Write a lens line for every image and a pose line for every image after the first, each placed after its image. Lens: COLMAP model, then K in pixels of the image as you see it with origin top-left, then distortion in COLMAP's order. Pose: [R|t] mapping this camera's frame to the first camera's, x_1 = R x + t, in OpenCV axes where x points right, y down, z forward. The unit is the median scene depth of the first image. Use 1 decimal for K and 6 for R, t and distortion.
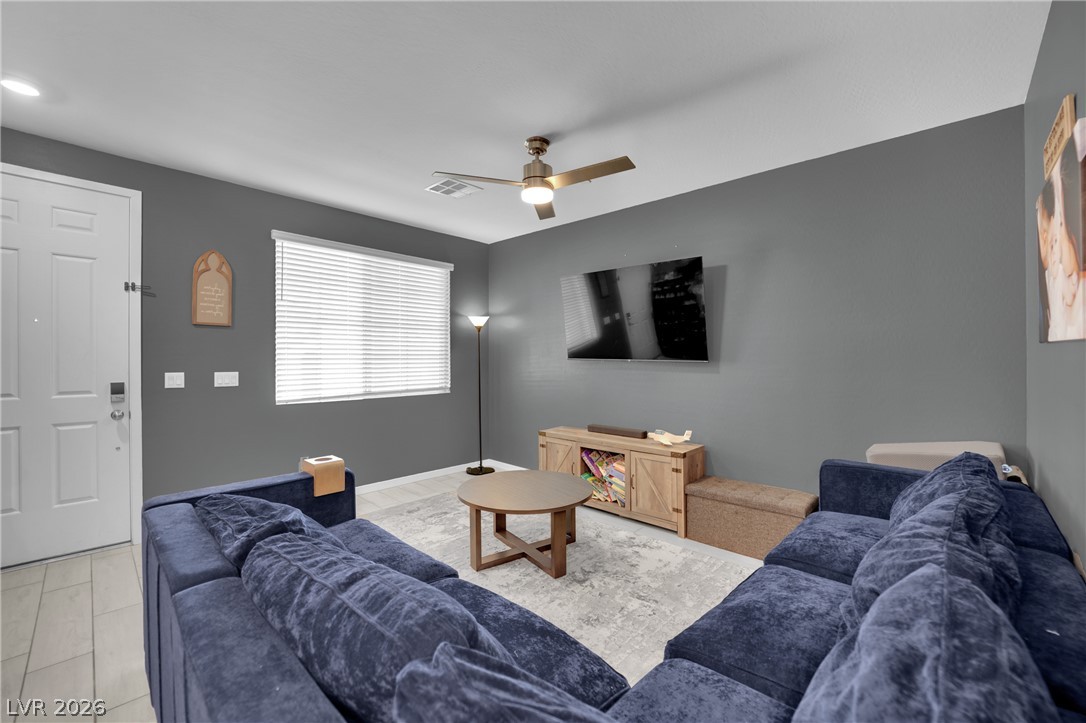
lens RADIAL K [[454.9, 0, 545.5], [0, 454.9, 358.4], [0, 0, 1]] dist [-0.018003, -0.000332]
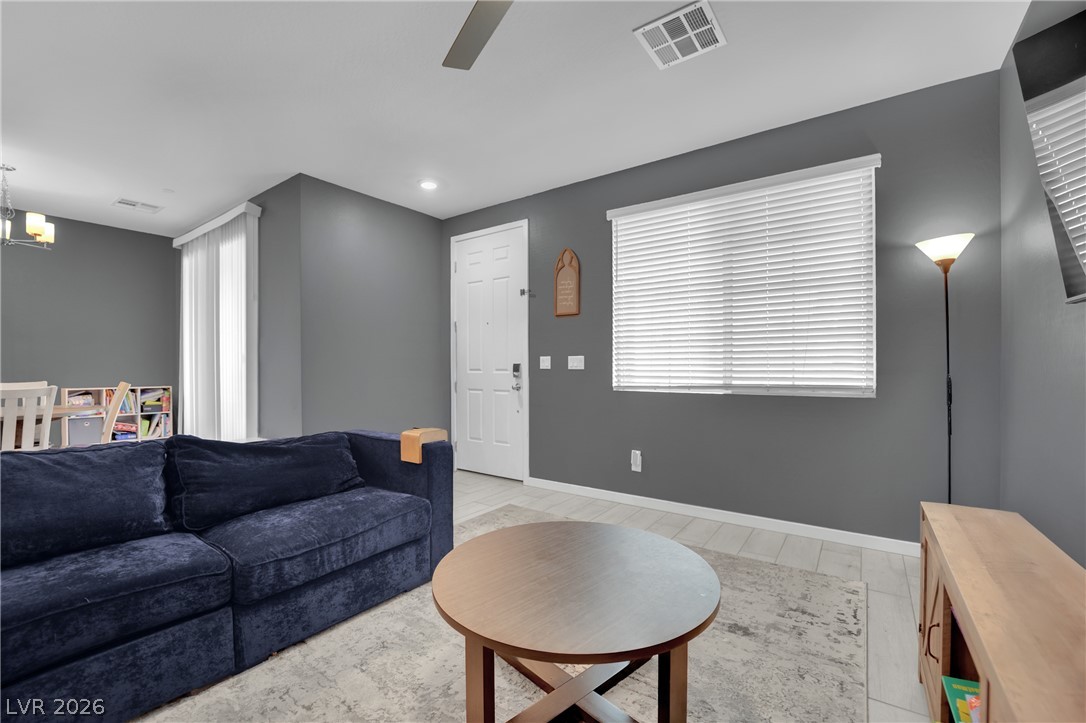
lens RADIAL K [[443.7, 0, 520.1], [0, 443.7, 373.2], [0, 0, 1]] dist [-0.055775, -0.000114]
pose [[0.092795, 0.011006, -0.995624, 0.330812], [-0.001190, 0.999939, 0.010943, 0.057089], [0.995685, 0.000170, 0.092803, 0.726919]]
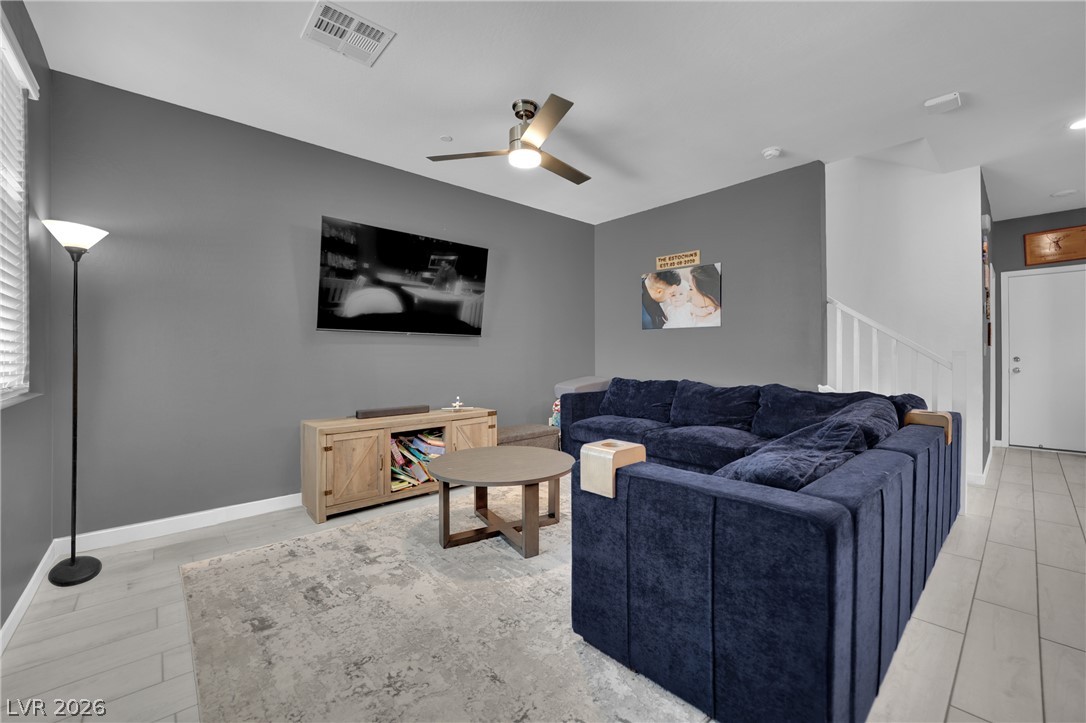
lens RADIAL K [[454.9, 0, 545.5], [0, 454.9, 358.4], [0, 0, 1]] dist [-0.018003, -0.000332]
pose [[0.059937, -0.006625, 0.998180, -0.775336], [0.009419, 0.999937, 0.006071, 0.055882], [-0.998158, 0.009038, 0.059996, 0.691040]]
